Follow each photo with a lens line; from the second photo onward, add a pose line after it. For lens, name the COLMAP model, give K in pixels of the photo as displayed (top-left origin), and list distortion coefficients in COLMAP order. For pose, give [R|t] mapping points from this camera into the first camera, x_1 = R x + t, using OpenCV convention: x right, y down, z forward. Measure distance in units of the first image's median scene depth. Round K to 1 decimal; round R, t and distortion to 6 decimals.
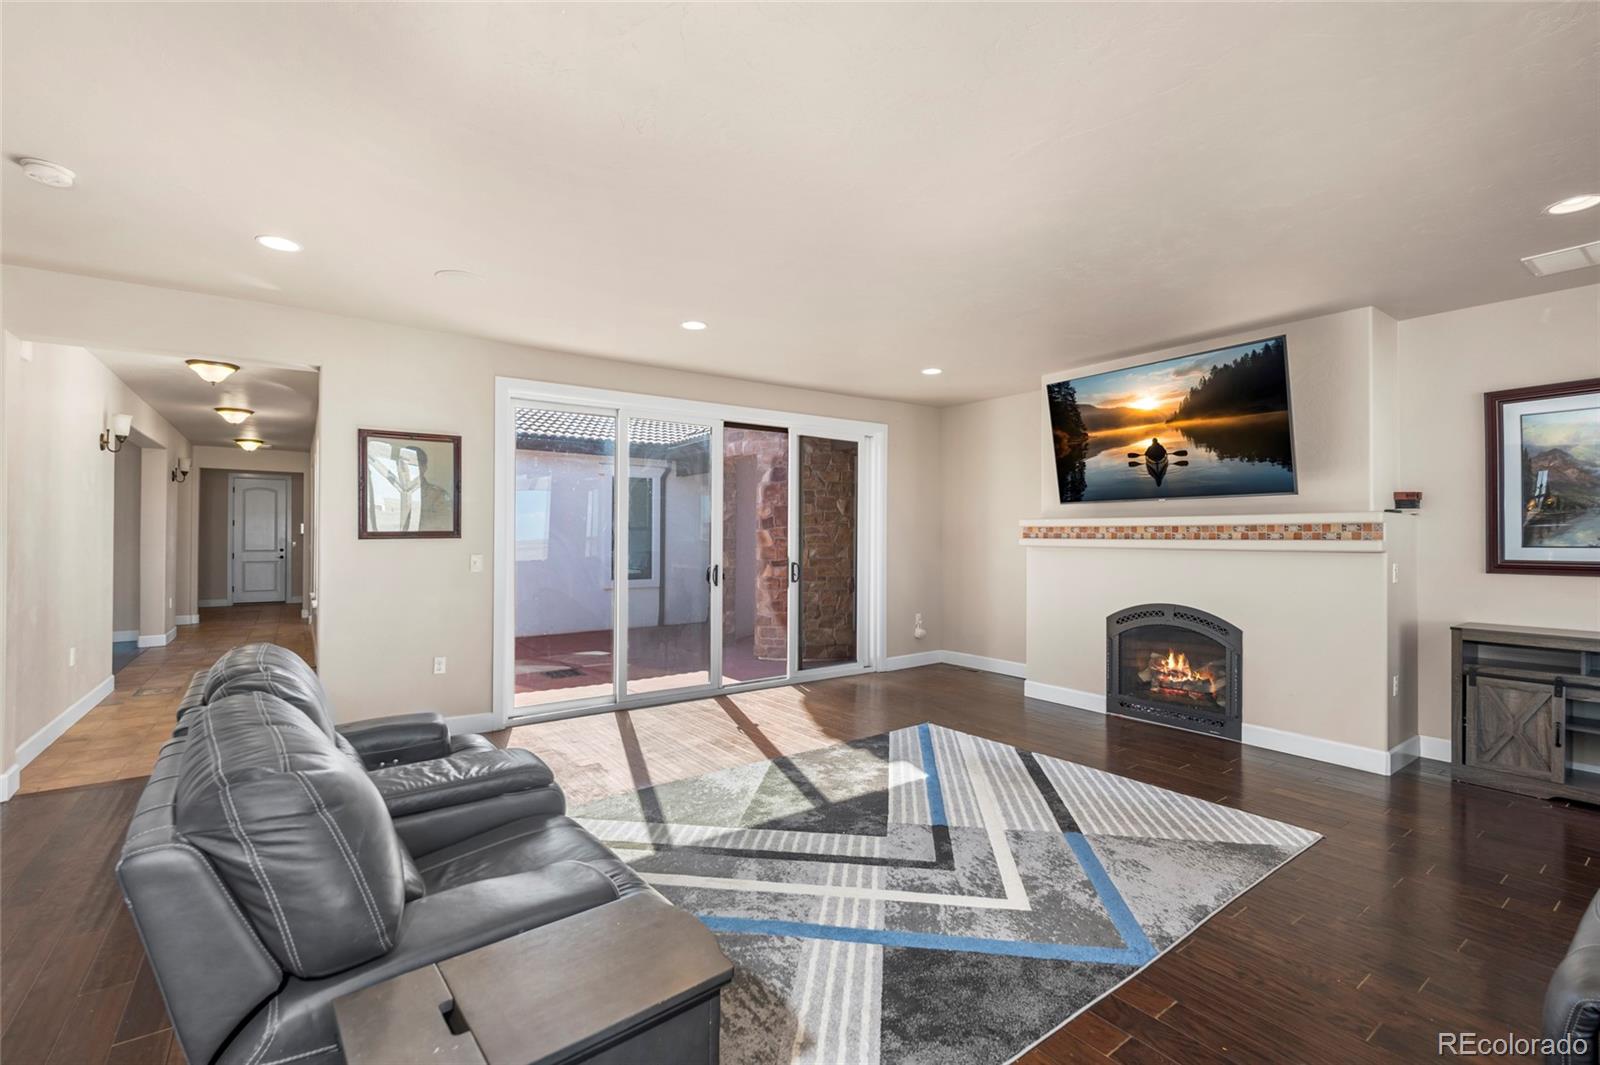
lens RADIAL K [[710.7, 0, 811.1], [0, 710.7, 530.9], [0, 0, 1]] dist [-0.003818, 0.000689]
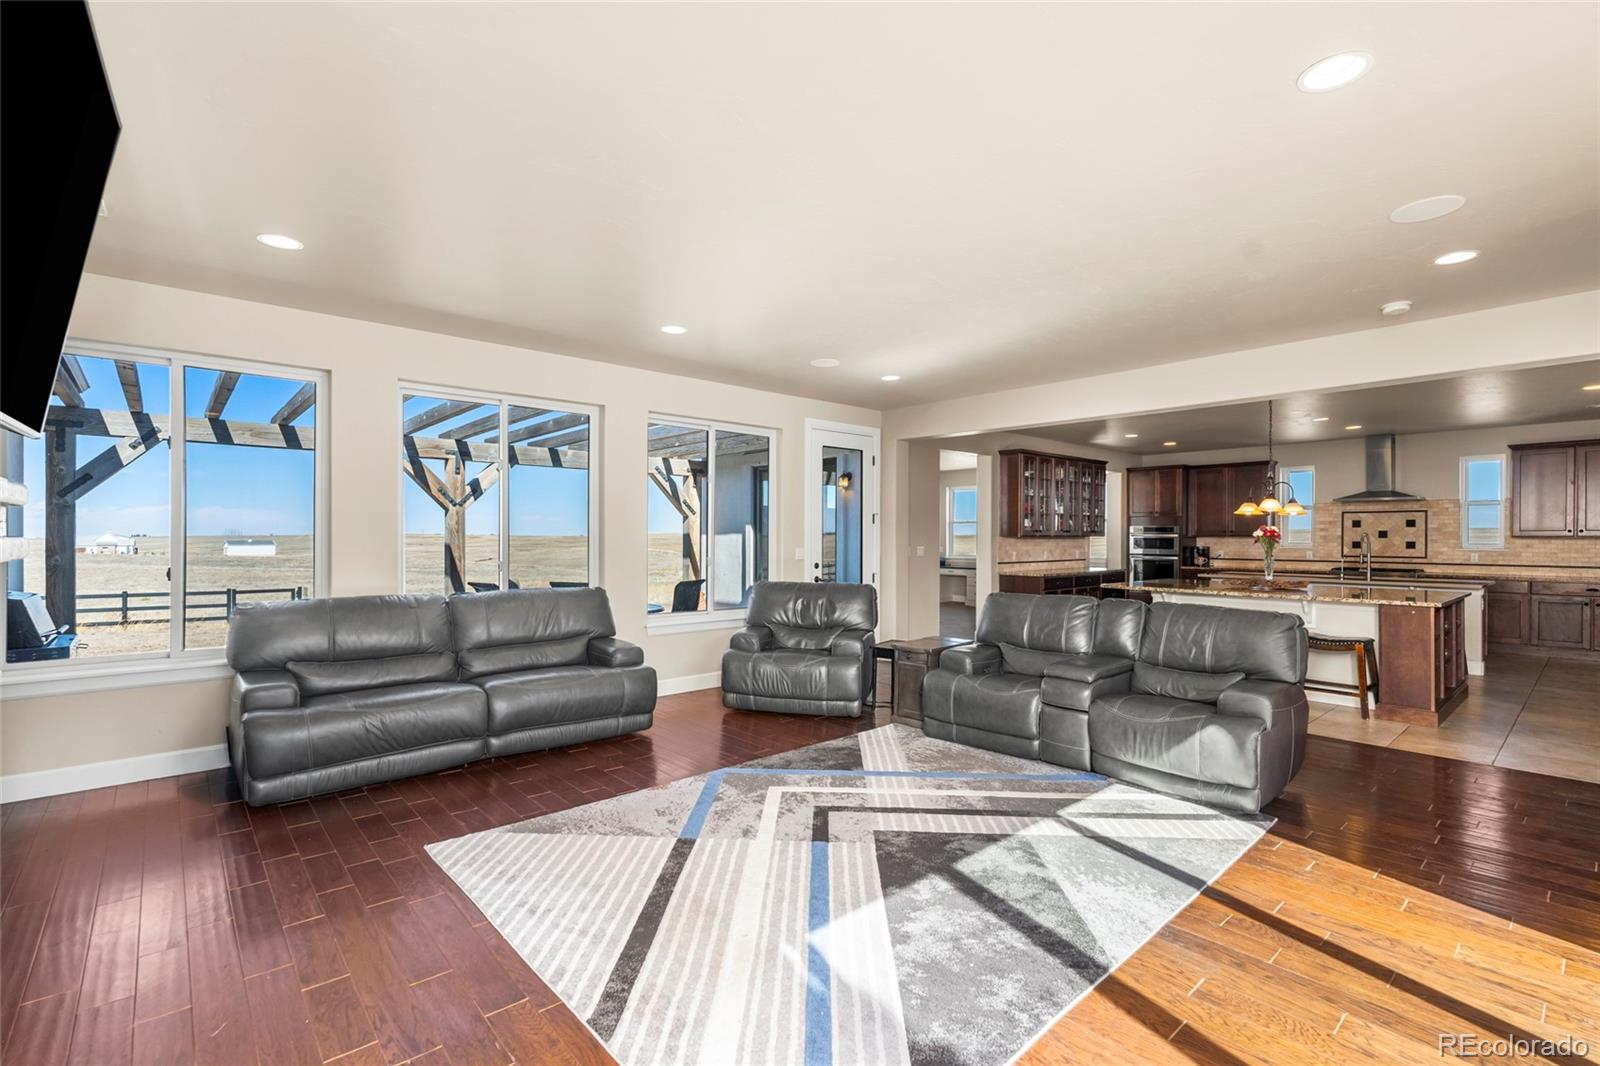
lens RADIAL K [[710.7, 0, 795.5], [0, 710.7, 537.5], [0, 0, 1]] dist [-0.003818, 0.000689]
pose [[-0.997313, -0.007003, -0.072916, 0.216653], [-0.006414, 0.999945, -0.008317, 0.011688], [0.072970, -0.007827, -0.997303, 1.473969]]
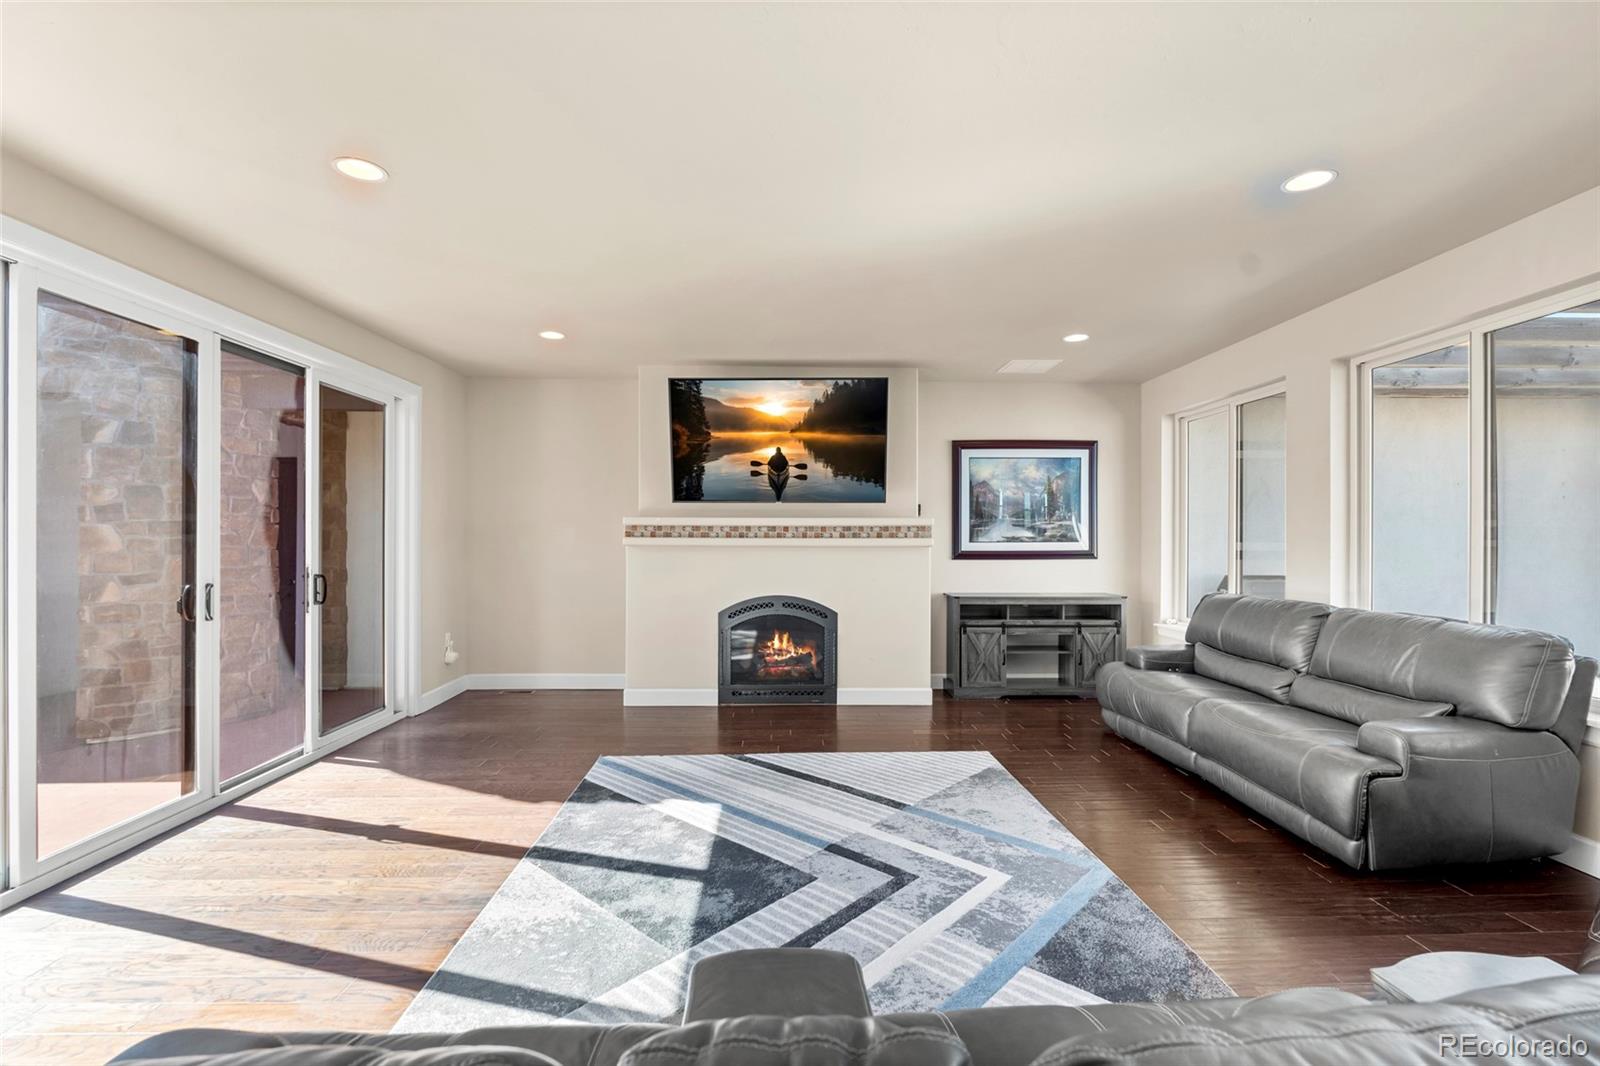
lens RADIAL K [[710.7, 0, 806.7], [0, 710.7, 537.0], [0, 0, 1]] dist [-0.003818, 0.000689]
pose [[0.566740, -0.001088, 0.823896, -0.453769], [-0.007114, 0.999955, 0.006214, 0.003757], [-0.823866, -0.009383, 0.566707, 0.379252]]
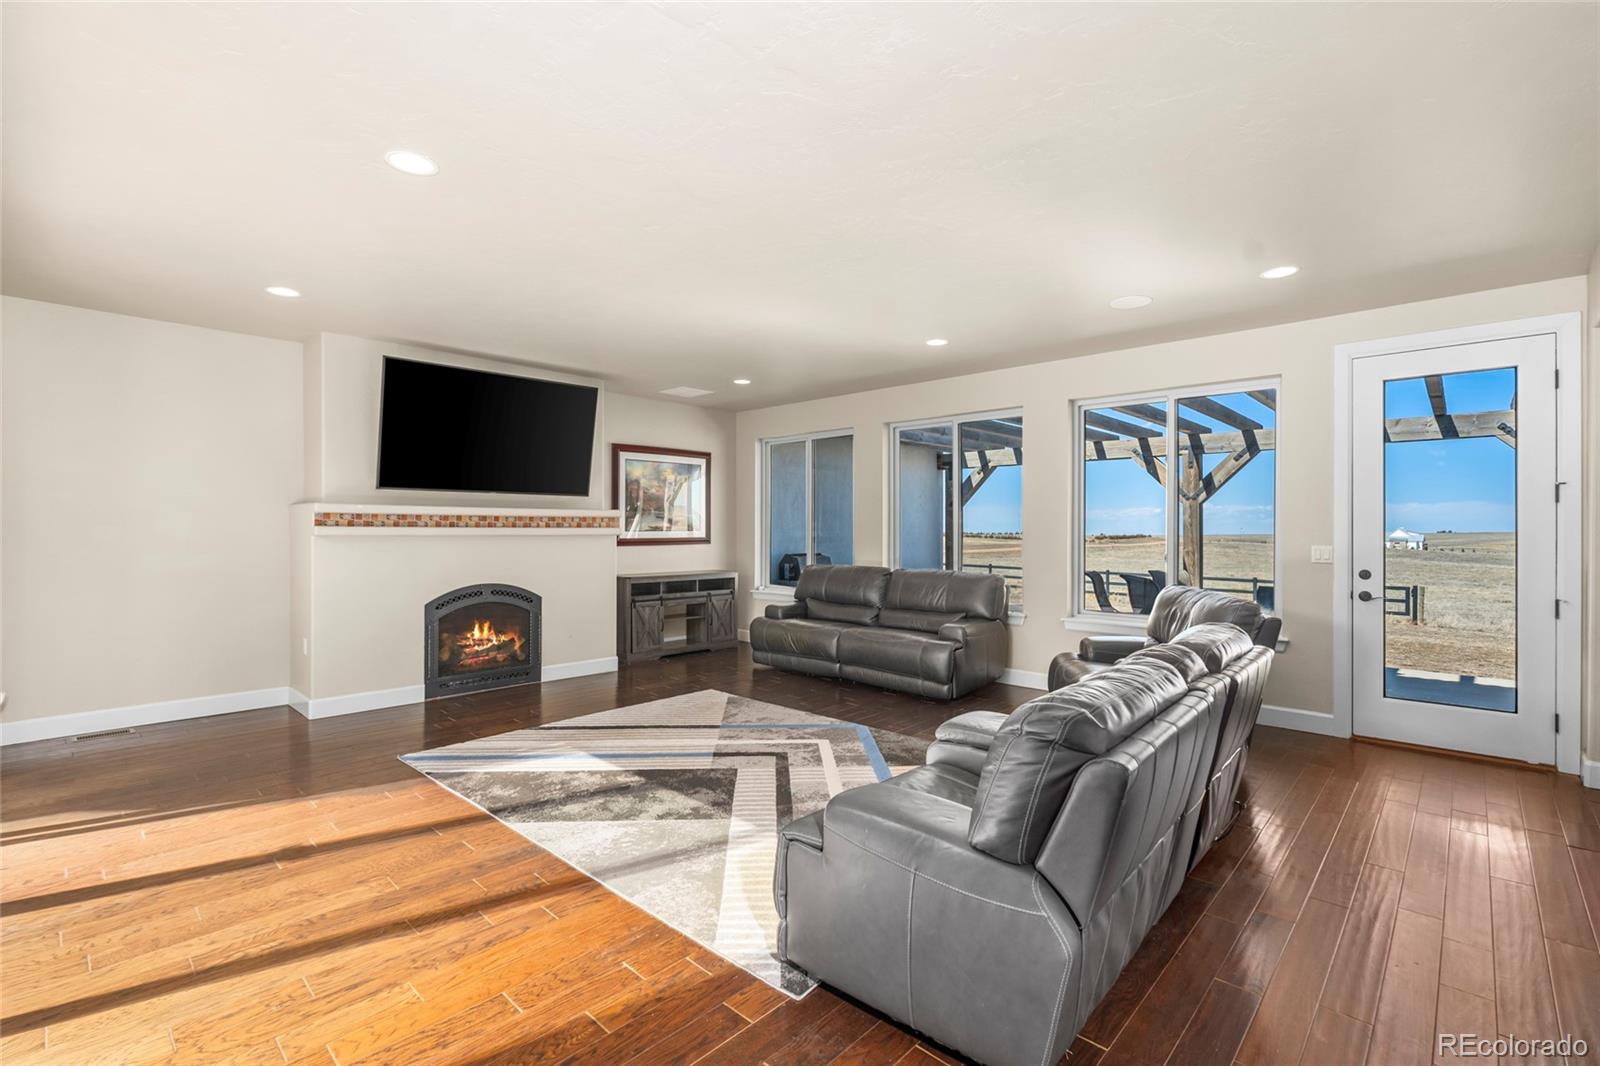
lens RADIAL K [[710.7, 0, 812.2], [0, 710.7, 529.6], [0, 0, 1]] dist [-0.003818, 0.000689]
pose [[-0.190286, -0.006636, 0.981706, -0.829233], [-0.013908, 0.999895, 0.004063, 0.004157], [-0.981630, -0.012881, -0.190359, 0.812161]]
